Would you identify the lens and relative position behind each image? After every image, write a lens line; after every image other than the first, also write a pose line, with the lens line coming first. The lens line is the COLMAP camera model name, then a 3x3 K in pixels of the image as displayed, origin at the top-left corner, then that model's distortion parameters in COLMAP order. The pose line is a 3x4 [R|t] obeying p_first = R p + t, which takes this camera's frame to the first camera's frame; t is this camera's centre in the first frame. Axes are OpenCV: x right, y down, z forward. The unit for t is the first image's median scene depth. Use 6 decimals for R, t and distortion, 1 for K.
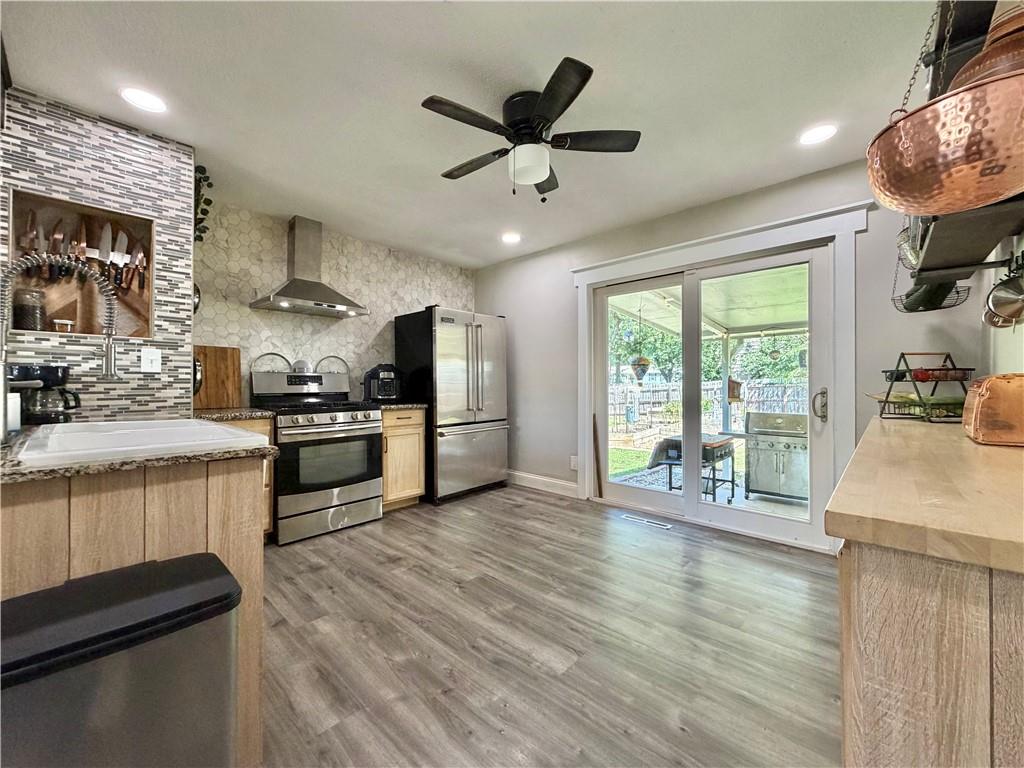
lens RADIAL K [[406.5, 0, 509.2], [0, 406.5, 383.0], [0, 0, 1]] dist [-0.000013, 0.000783]
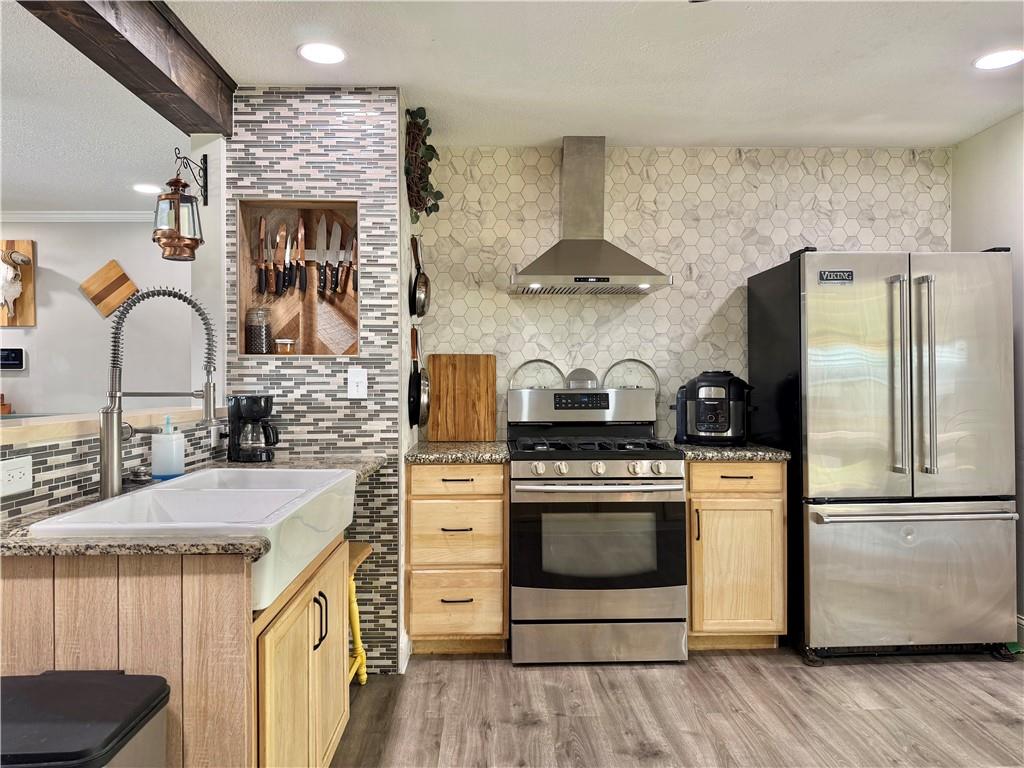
lens RADIAL K [[716.9, 0, 515.2], [0, 716.9, 385.2], [0, 0, 1]] dist [0.095072, -0.126837]
pose [[0.708098, 0.001718, -0.706112, 0.293536], [0.003386, 0.999977, 0.005829, -0.056480], [0.706106, -0.006518, 0.708076, 0.228948]]
